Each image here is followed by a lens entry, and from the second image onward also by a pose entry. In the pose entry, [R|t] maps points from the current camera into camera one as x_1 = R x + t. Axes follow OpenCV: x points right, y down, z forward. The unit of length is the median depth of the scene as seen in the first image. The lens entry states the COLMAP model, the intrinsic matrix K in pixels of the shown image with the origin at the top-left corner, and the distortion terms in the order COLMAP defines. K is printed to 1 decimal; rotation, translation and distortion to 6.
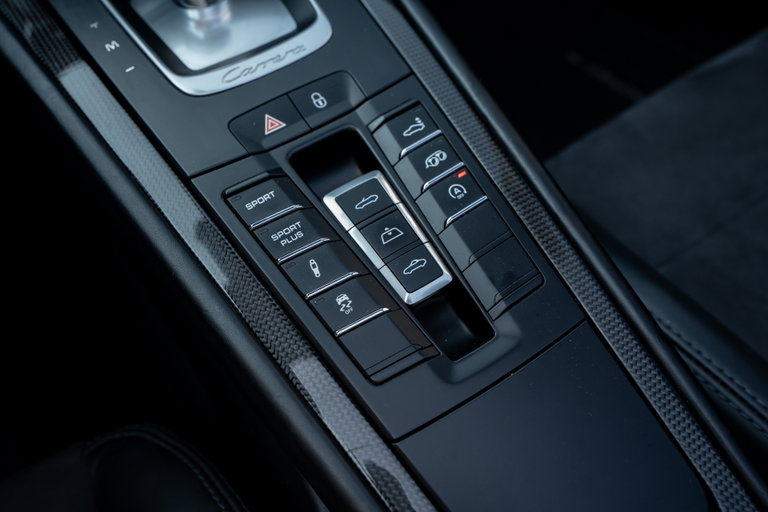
lens RADIAL K [[792.3, 0, 386.9], [0, 792.3, 252.7], [0, 0, 1]] dist [0.043128, 0.000000]
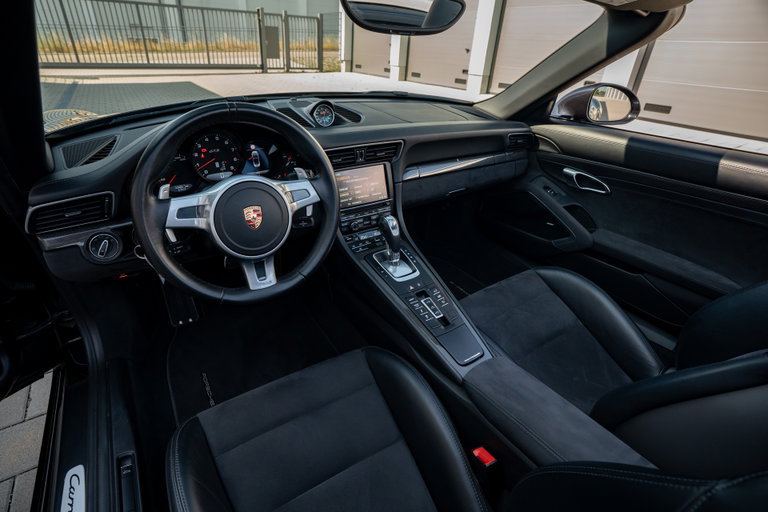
lens RADIAL K [[380.3, 0, 371.9], [0, 380.3, 251.0], [0, 0, 1]] dist [-0.041265, -0.001747]
pose [[0.993184, 0.109615, 0.039634, -0.603396], [-0.092944, 0.949962, -0.298218, 0.463717], [-0.070340, 0.292502, 0.953674, -1.806860]]
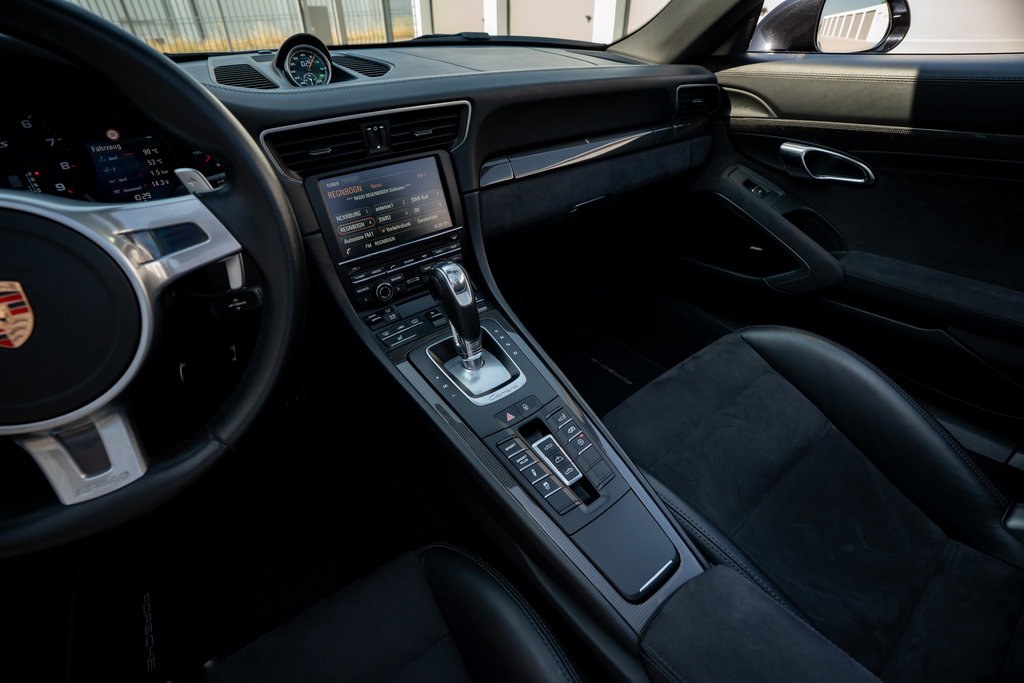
lens RADIAL K [[486.8, 0, 515.1], [0, 486.8, 335.4], [0, 0, 1]] dist [-0.041682, 0.006874]
pose [[0.995460, 0.008296, 0.094821, -0.299383], [0.013777, 0.973144, -0.229784, -0.054284], [-0.094181, 0.230048, 0.968611, -0.688847]]
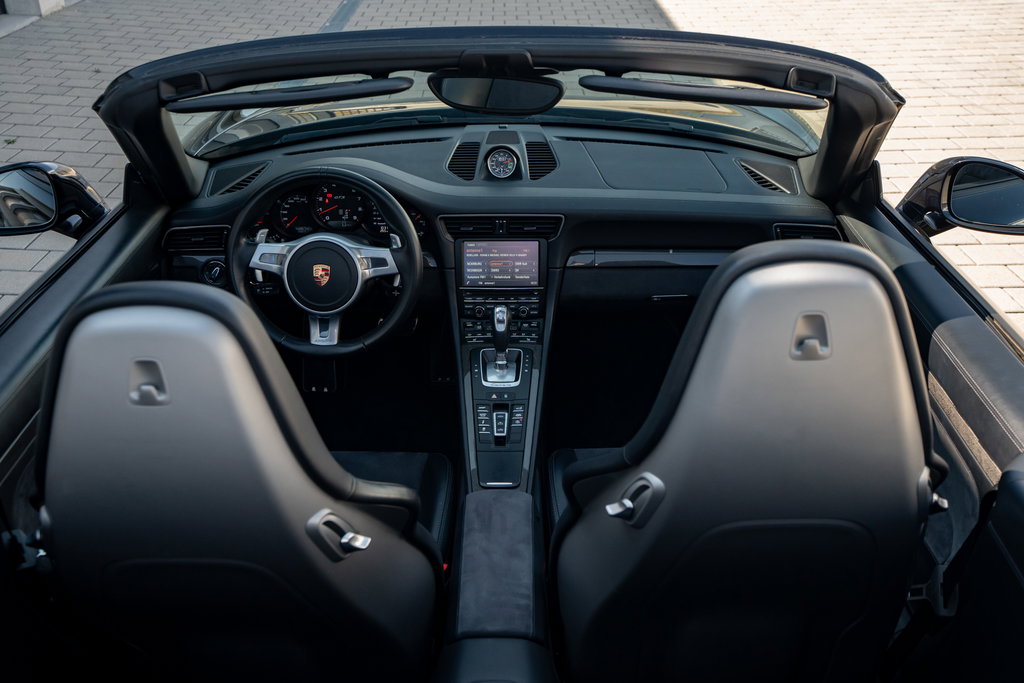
lens RADIAL K [[1056.4, 0, 506.5], [0, 1056.4, 336.1], [0, 0, 1]] dist [0.043128, 0.000000]
pose [[0.826127, 0.334501, -0.453457, 2.827912], [-0.454610, 0.871134, -0.185620, 0.706894], [0.332932, 0.359492, 0.871735, -4.909233]]
